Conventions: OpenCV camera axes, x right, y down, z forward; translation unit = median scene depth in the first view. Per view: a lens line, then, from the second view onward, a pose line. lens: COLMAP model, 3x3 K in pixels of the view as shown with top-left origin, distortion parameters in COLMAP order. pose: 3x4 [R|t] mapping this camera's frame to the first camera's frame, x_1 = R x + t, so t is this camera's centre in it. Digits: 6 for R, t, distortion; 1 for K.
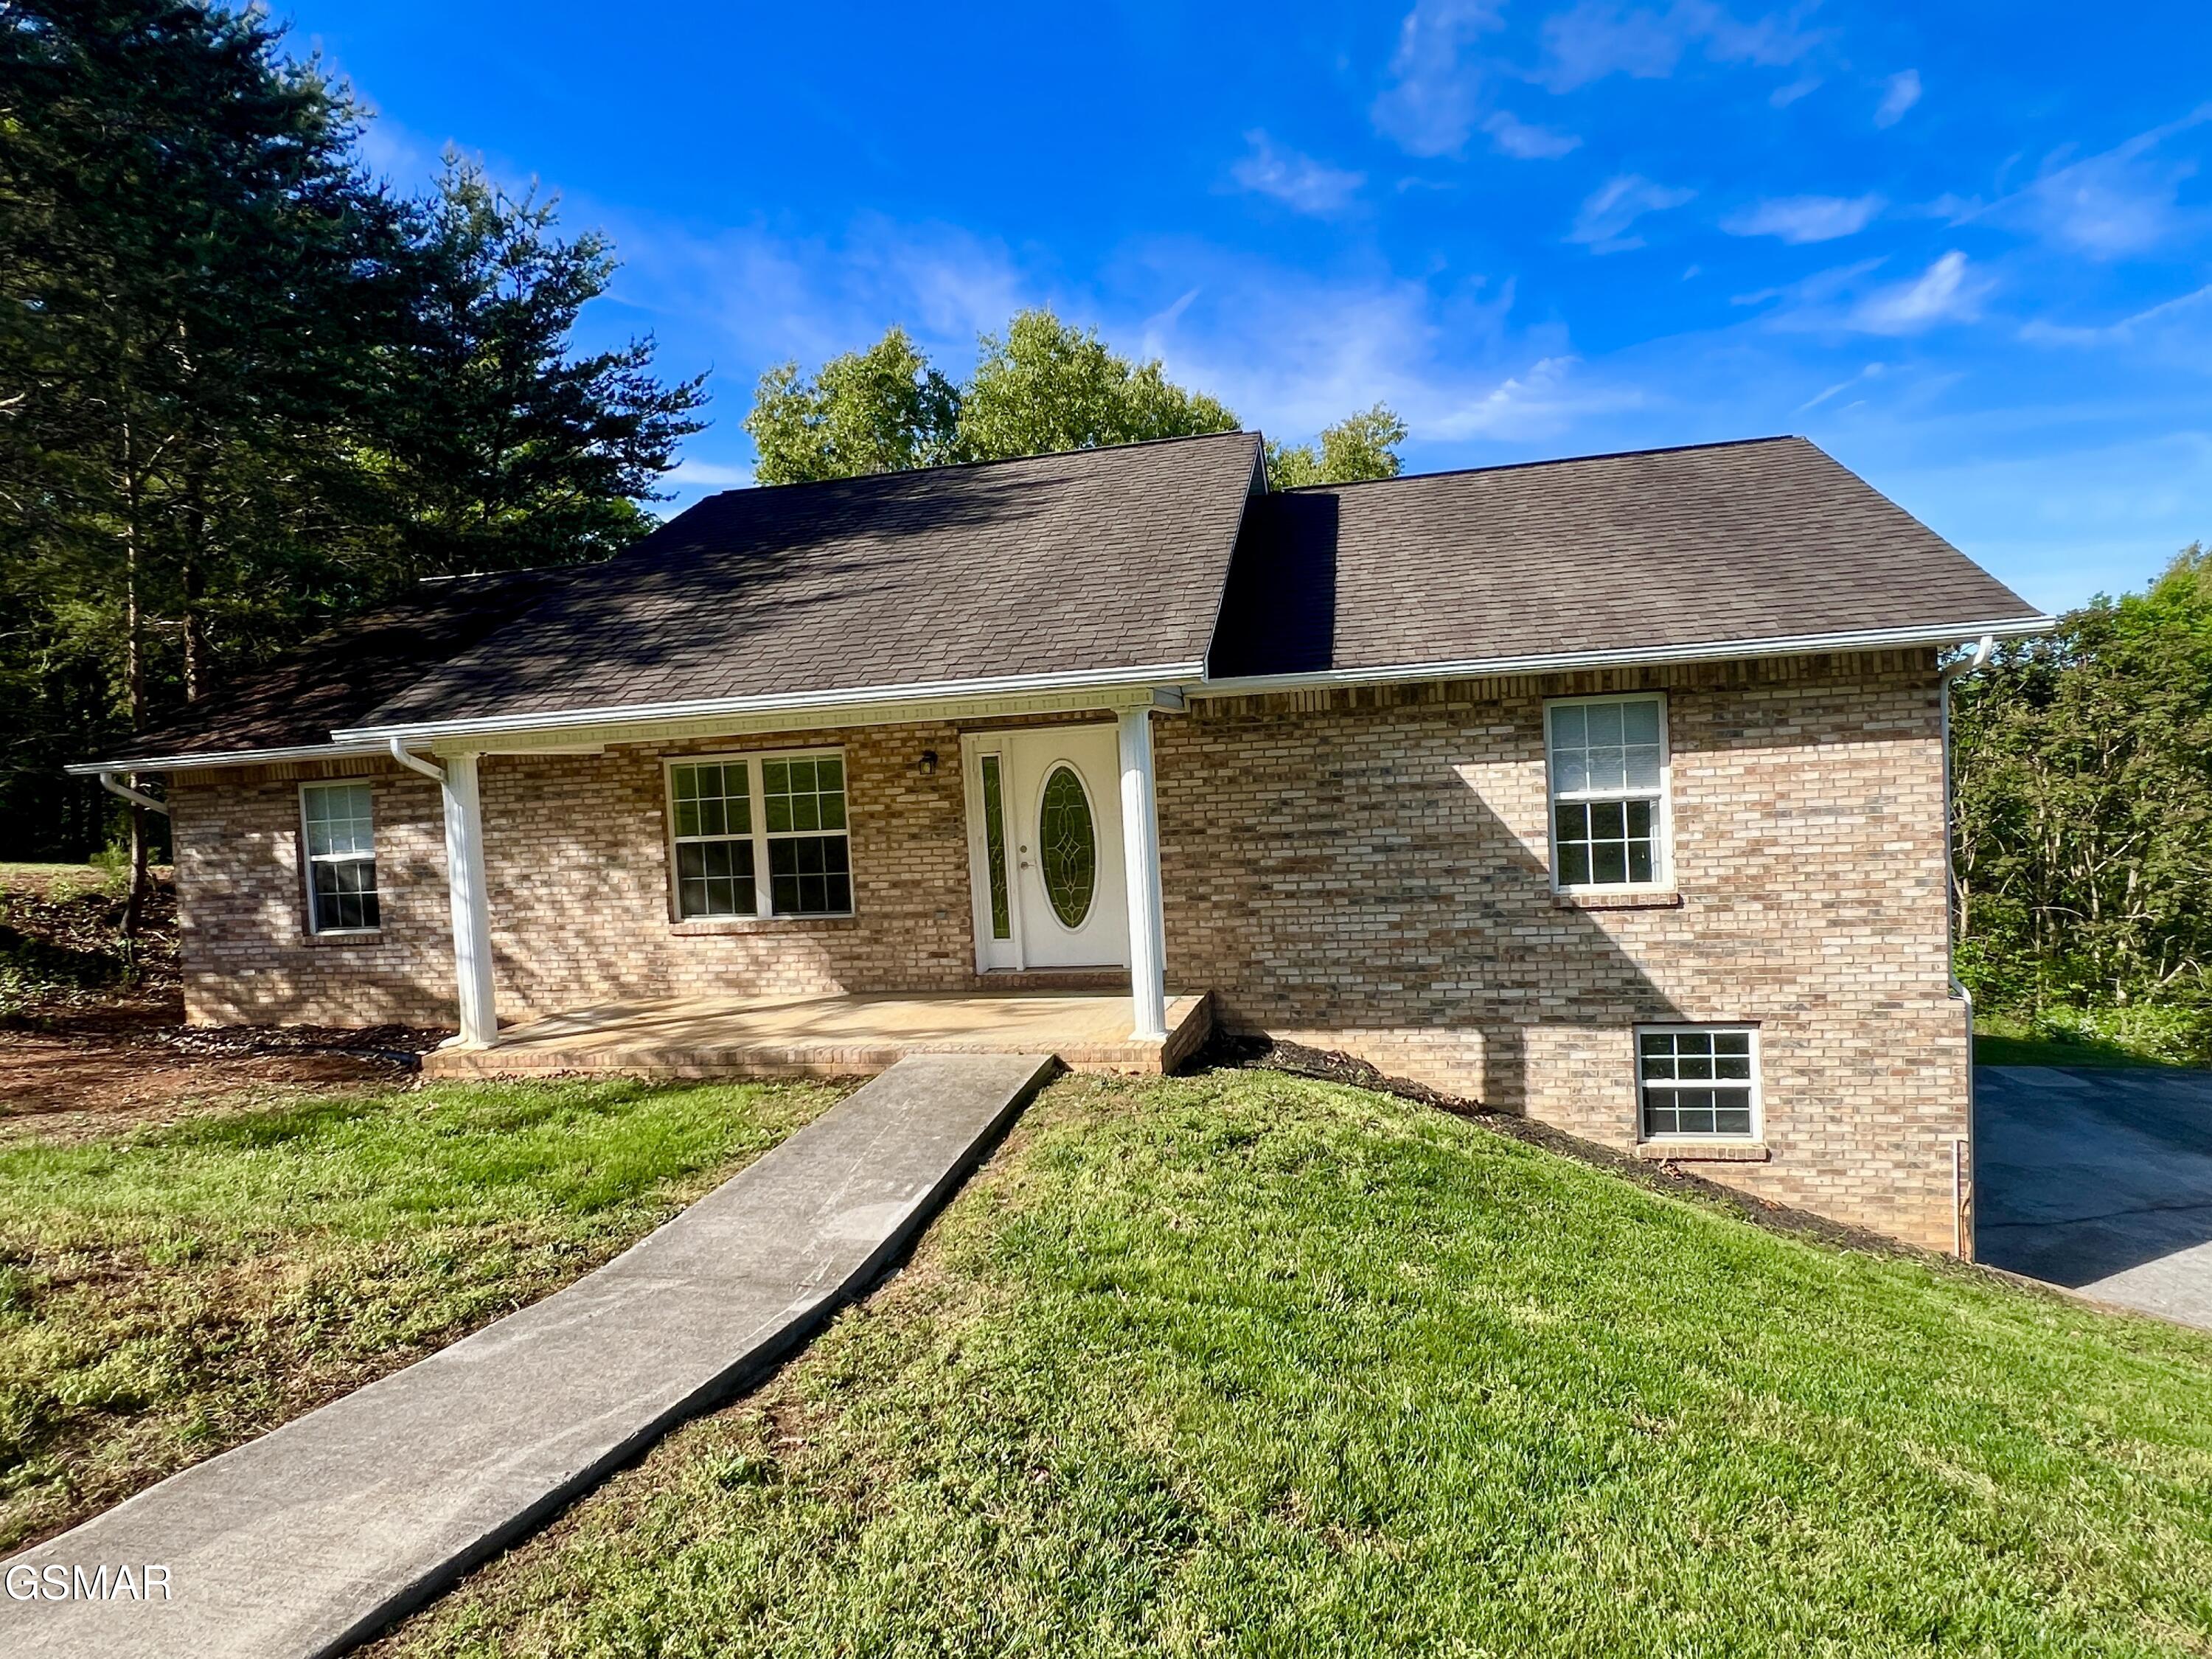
lens RADIAL K [[1262.7, 0, 1081.3], [0, 1262.7, 823.0], [0, 0, 1]] dist [-0.013998, 0.010967]
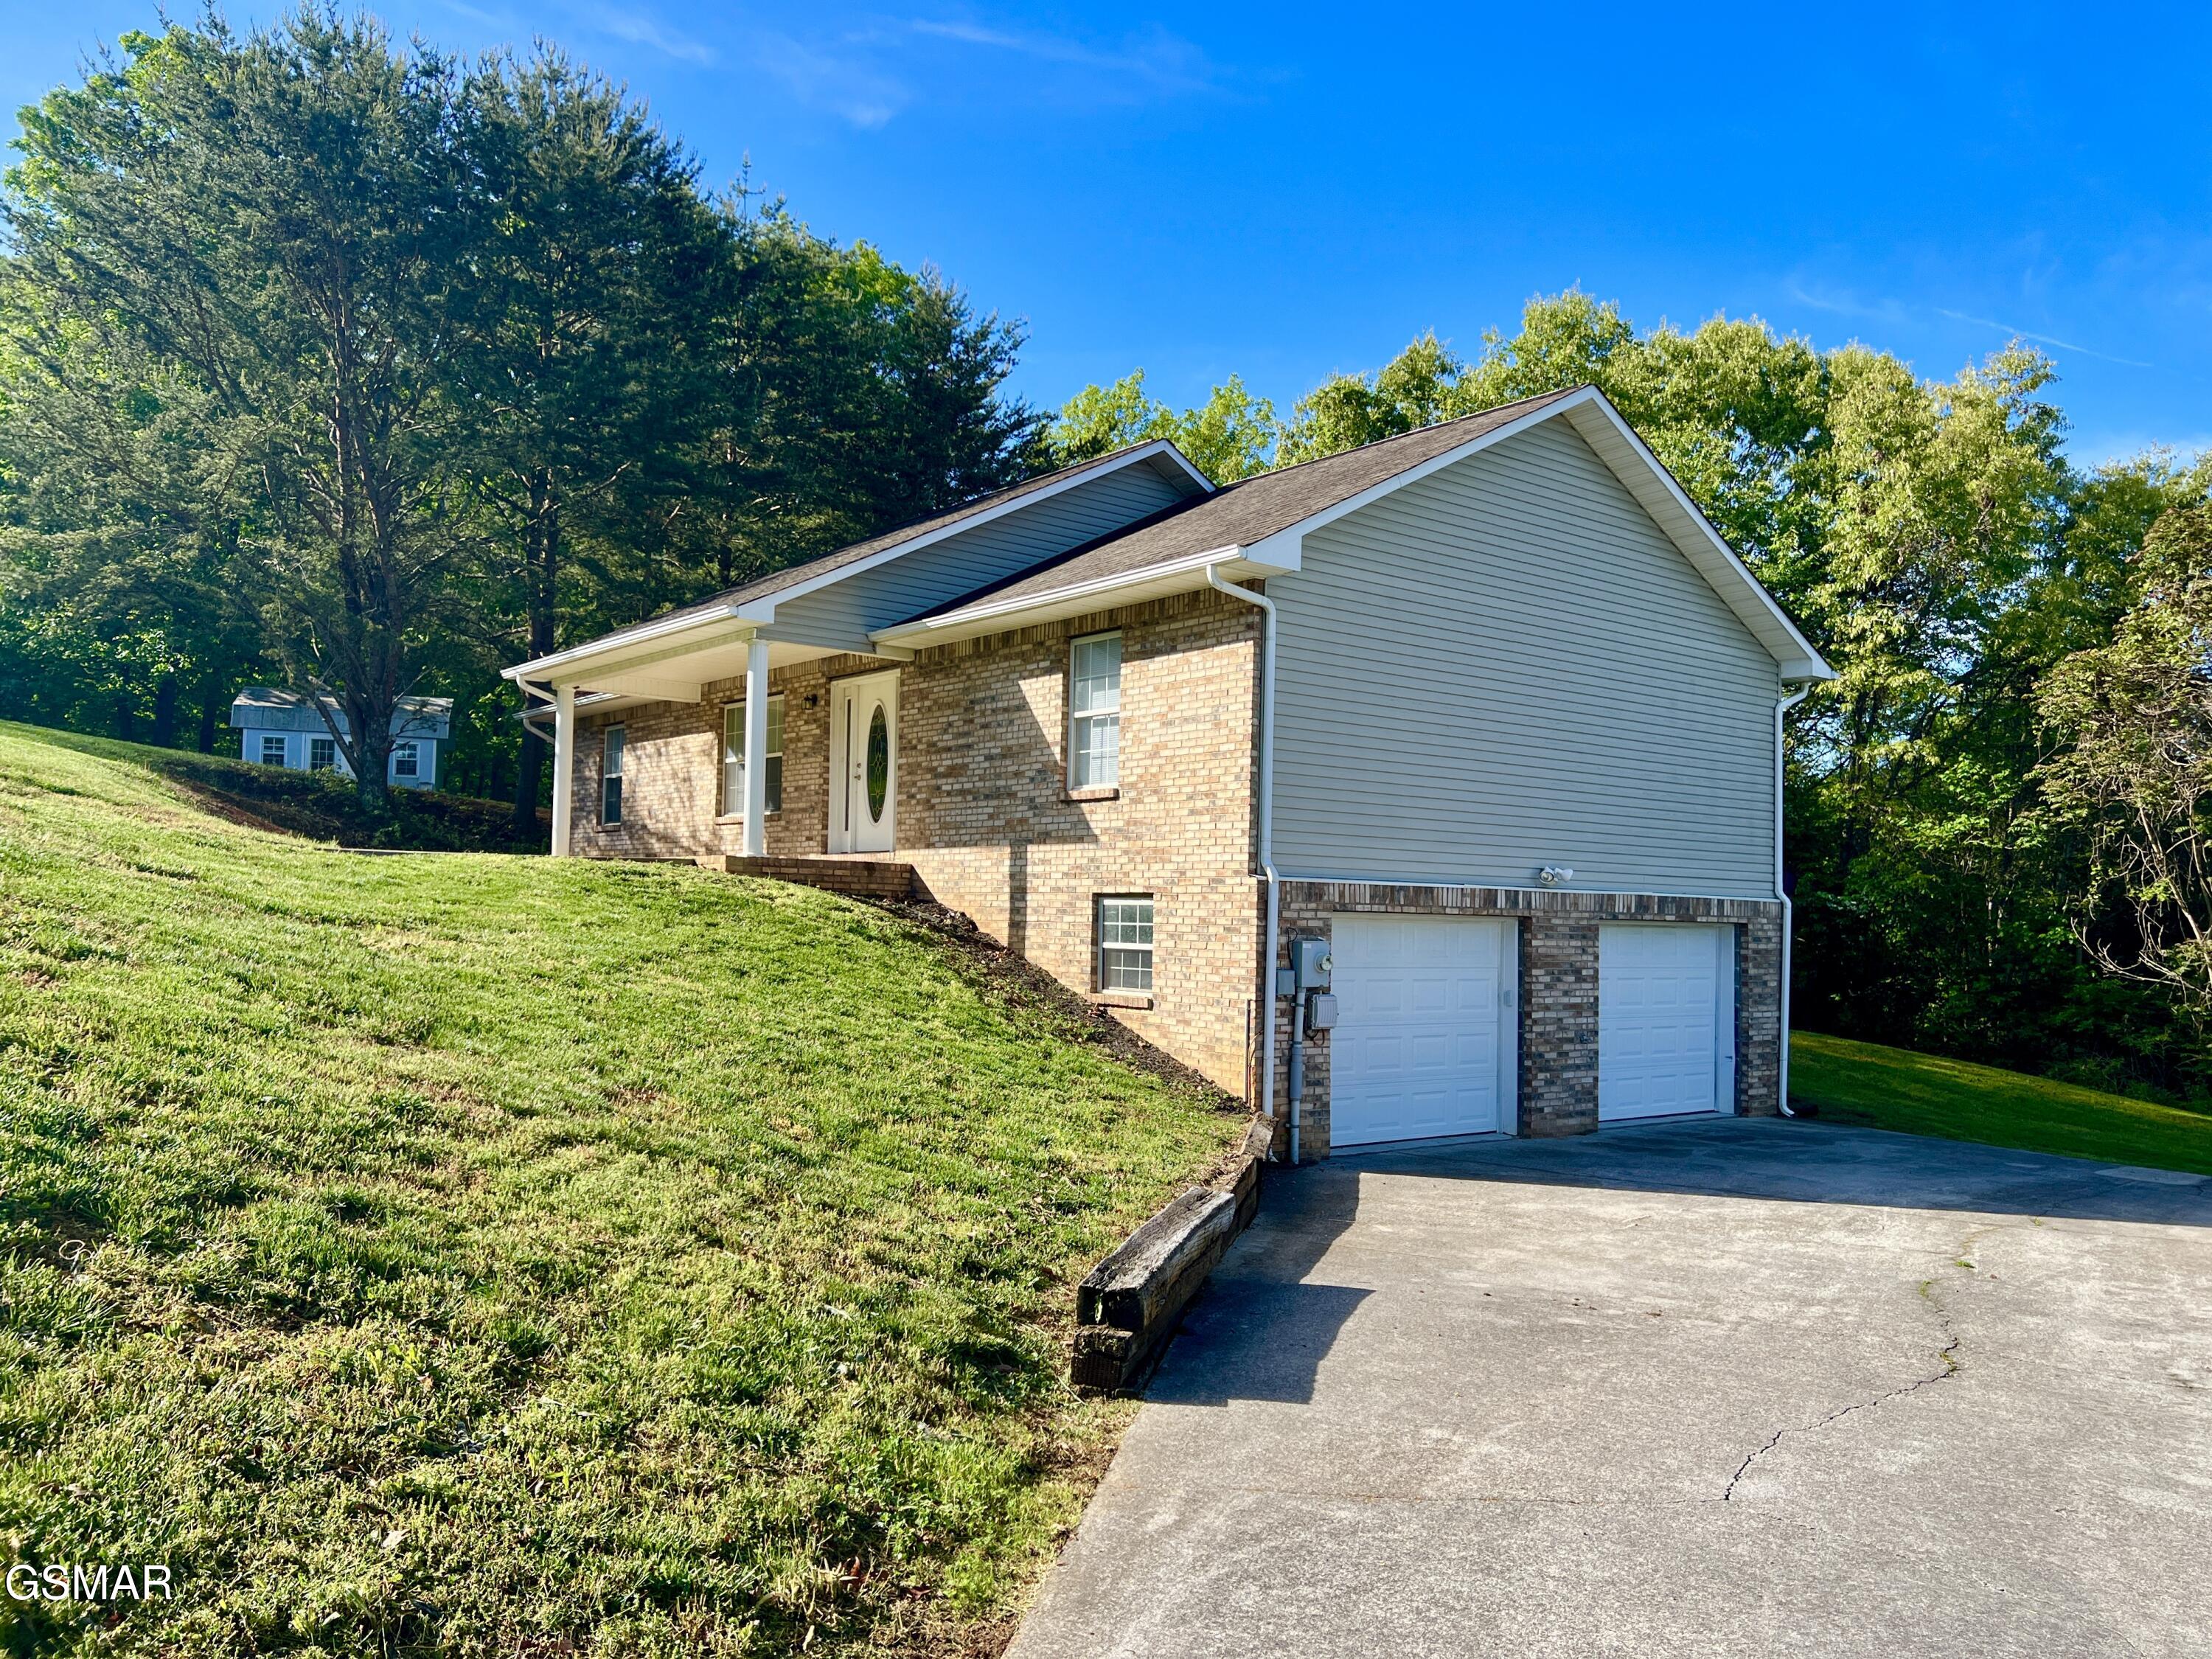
lens RADIAL K [[1648.3, 0, 1104.8], [0, 1648.3, 838.0], [0, 0, 1]] dist [0.065405, -0.073630]
pose [[0.788775, 0.047053, -0.612878, 1.415430], [-0.093841, 0.994596, -0.044415, 0.171701], [0.607477, 0.092547, 0.788928, -0.283272]]
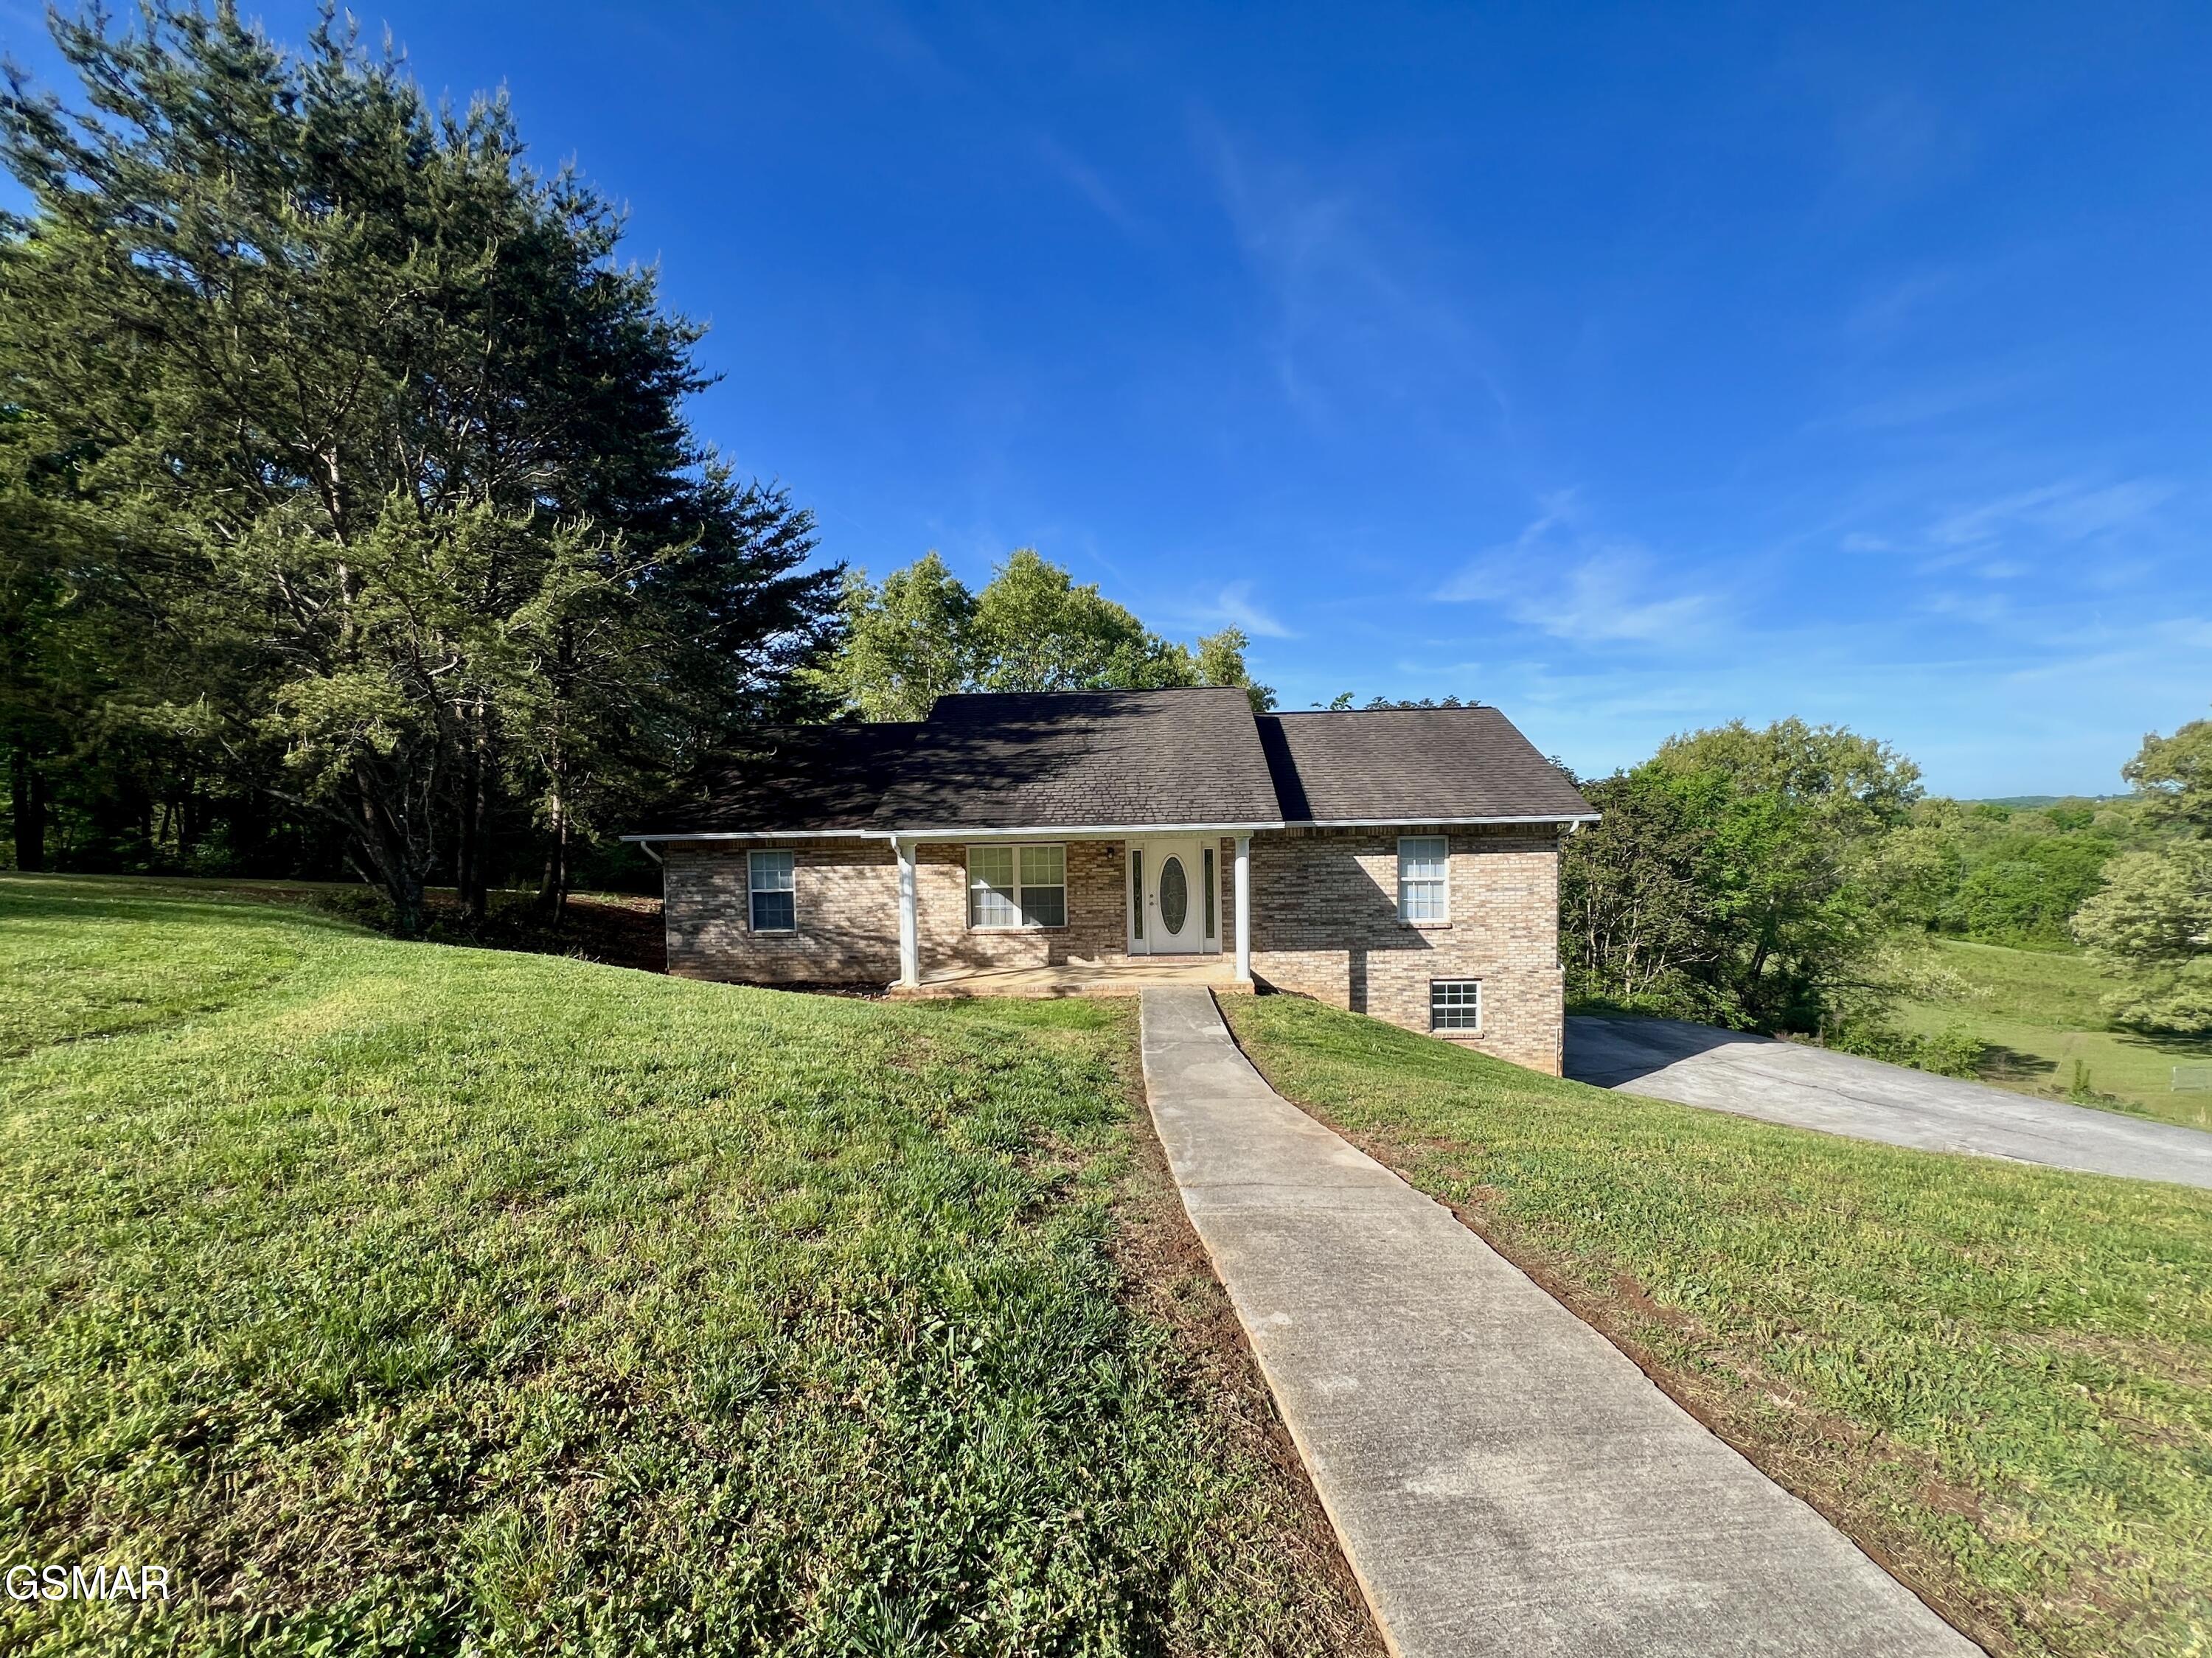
lens RADIAL K [[940.3, 0, 1093.7], [0, 940.3, 886.0], [0, 0, 1]] dist [-0.001427, -0.000151]
pose [[0.985653, 0.026997, 0.166613, -0.441667], [-0.029468, 0.999489, 0.012378, -0.013629], [-0.166194, -0.017110, 0.985945, -0.565197]]
